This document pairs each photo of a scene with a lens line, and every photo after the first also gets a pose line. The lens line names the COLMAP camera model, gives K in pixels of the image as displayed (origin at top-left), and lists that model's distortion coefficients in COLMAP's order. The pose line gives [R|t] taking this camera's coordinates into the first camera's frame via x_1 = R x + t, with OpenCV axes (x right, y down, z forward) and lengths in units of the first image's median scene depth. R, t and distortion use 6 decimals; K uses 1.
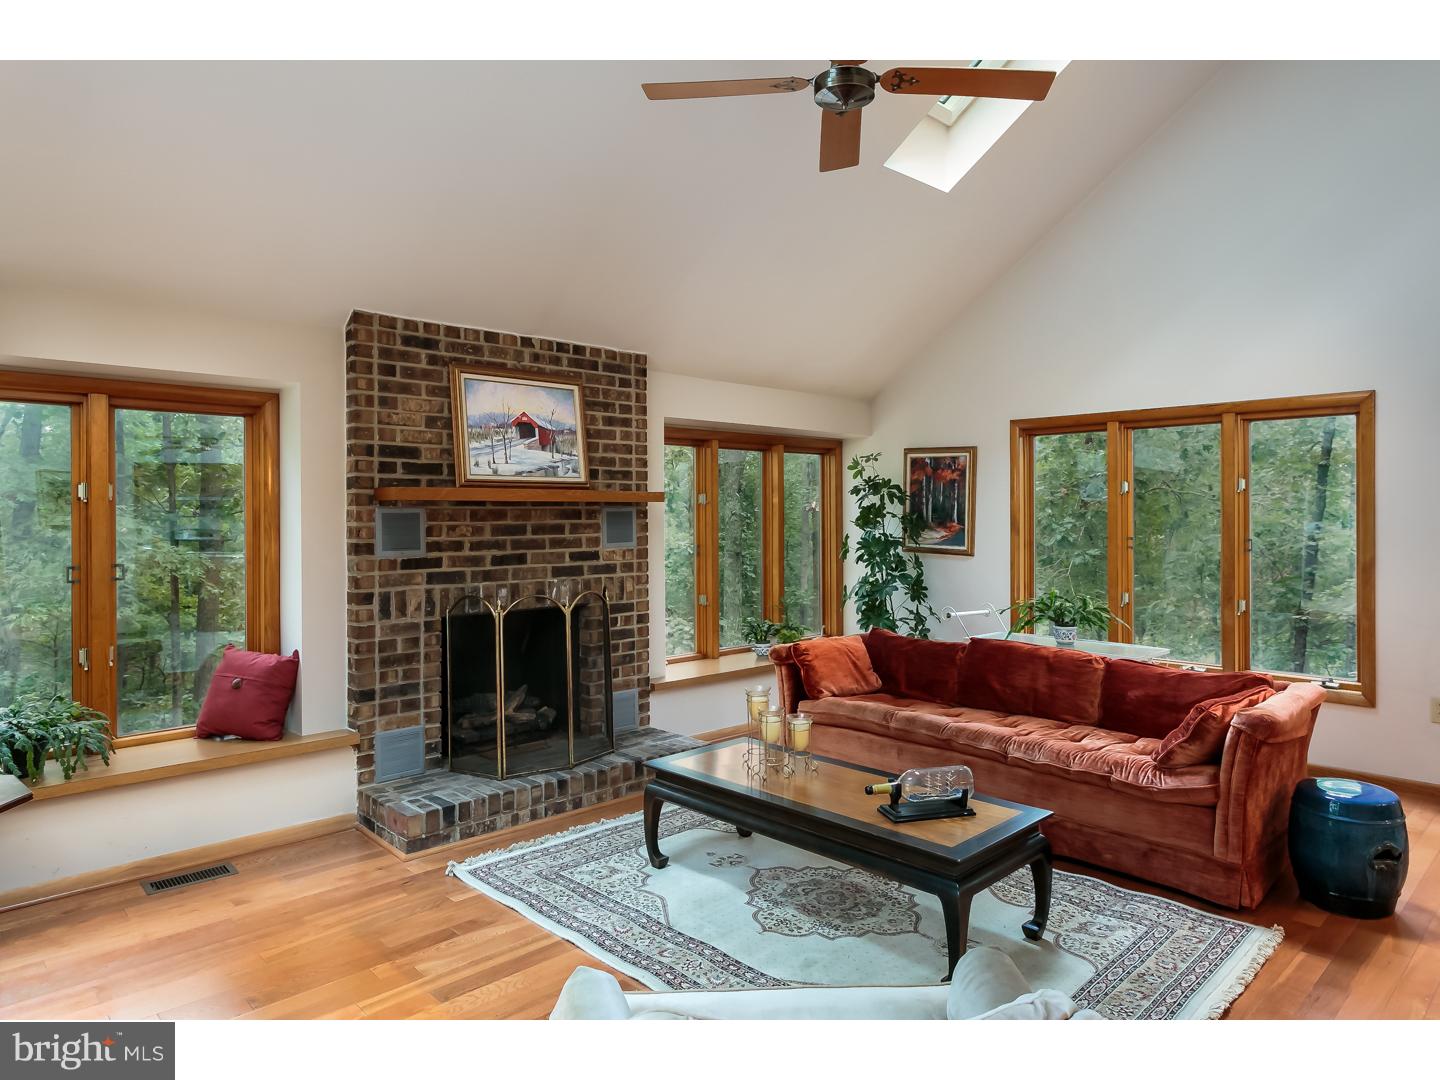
lens RADIAL K [[916.7, 0, 722.4], [0, 916.7, 520.2], [0, 0, 1]] dist [0.003358, -0.001420]
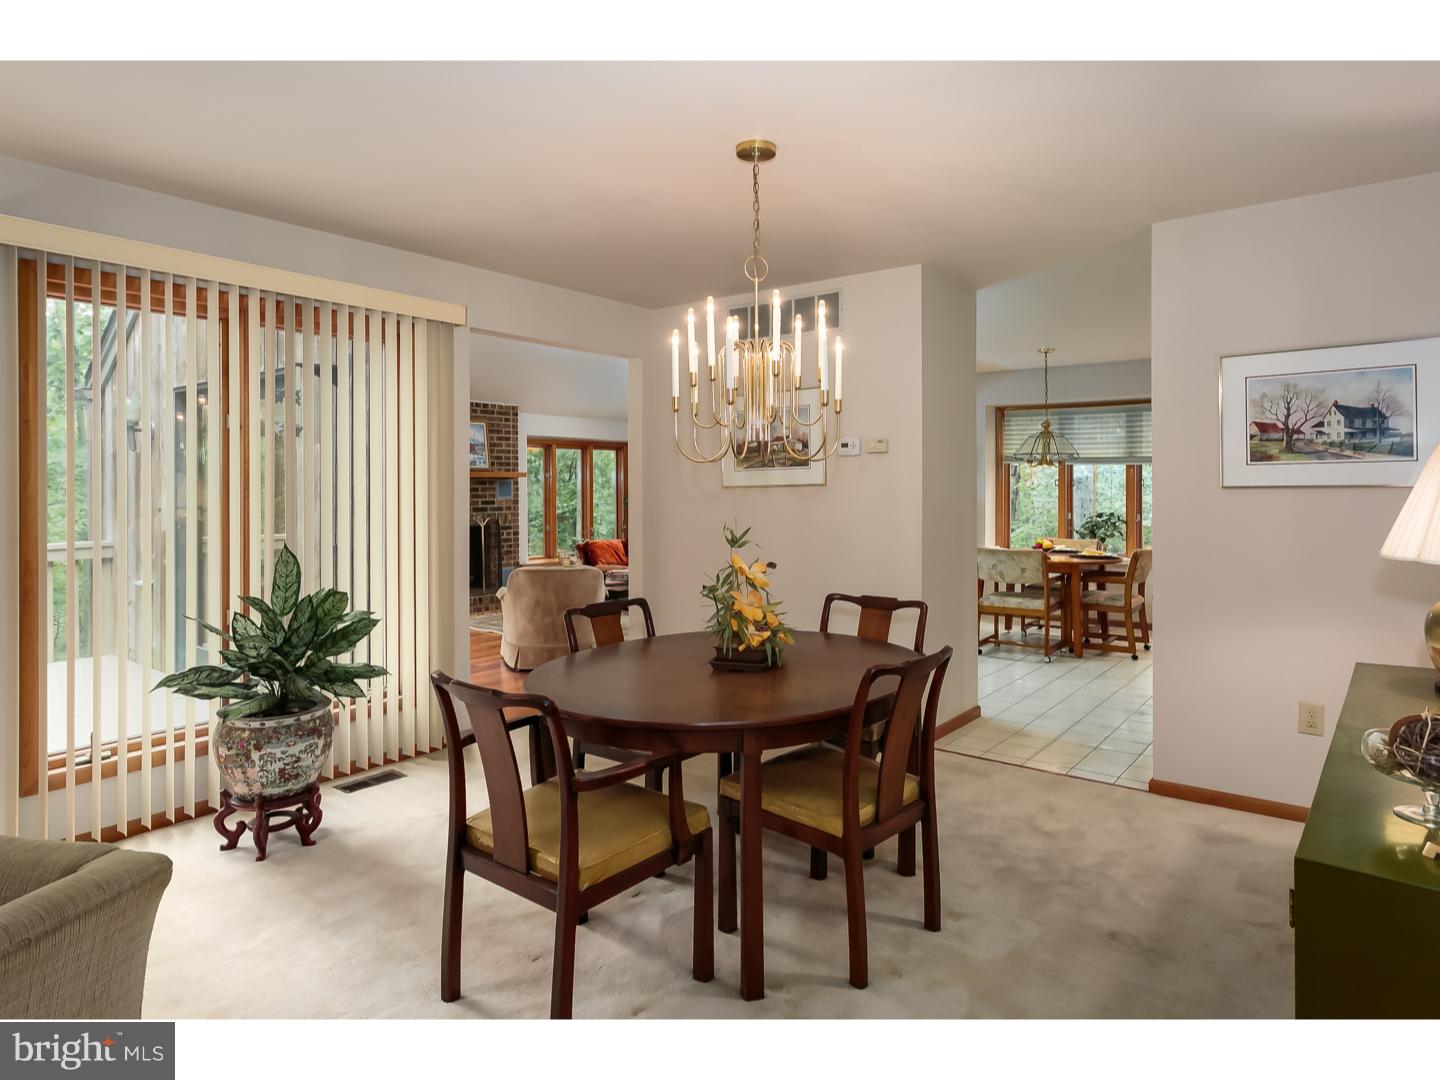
lens RADIAL K [[813.8, 0, 685.6], [0, 813.8, 481.1], [0, 0, 1]] dist [0.011921, -0.001887]
pose [[0.991438, -0.001670, 0.130564, 0.058245], [0.003718, 0.999874, -0.015442, 0.020851], [-0.130522, 0.015796, 0.991320, -0.957392]]
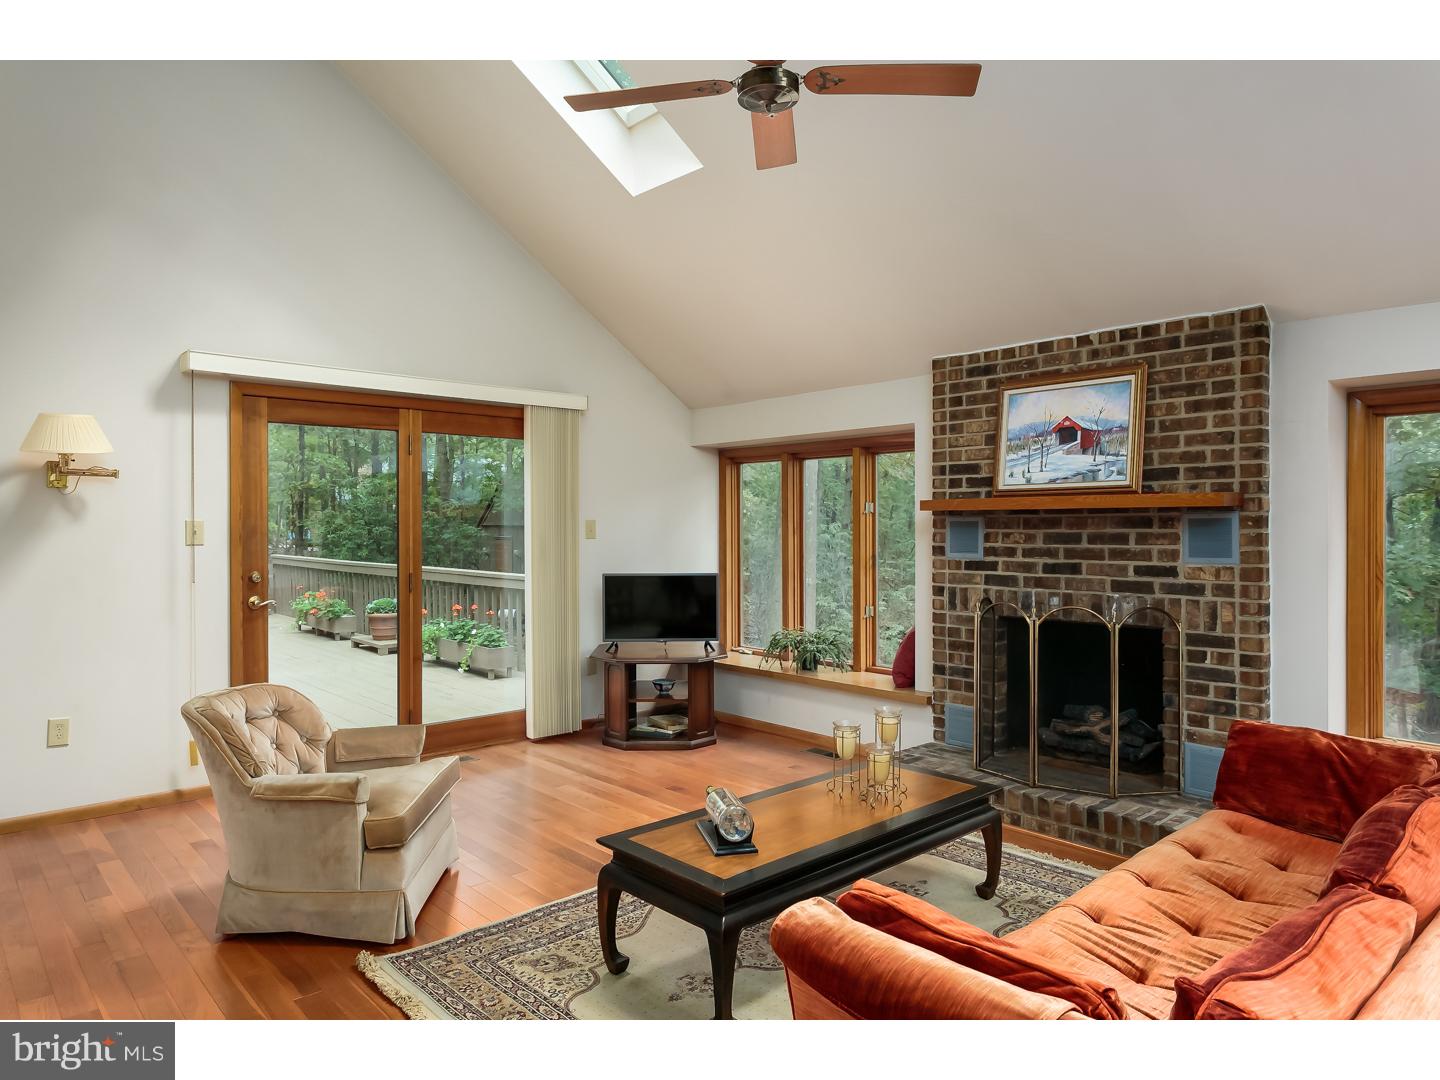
lens RADIAL K [[932.5, 0, 723.9], [0, 932.5, 532.1], [0, 0, 1]] dist [-0.005266, 0.001074]
pose [[-0.039336, 0.011596, -0.999159, 0.753644], [-0.002616, 0.999928, 0.011708, -0.006499], [0.999223, 0.003075, -0.039303, 0.655393]]
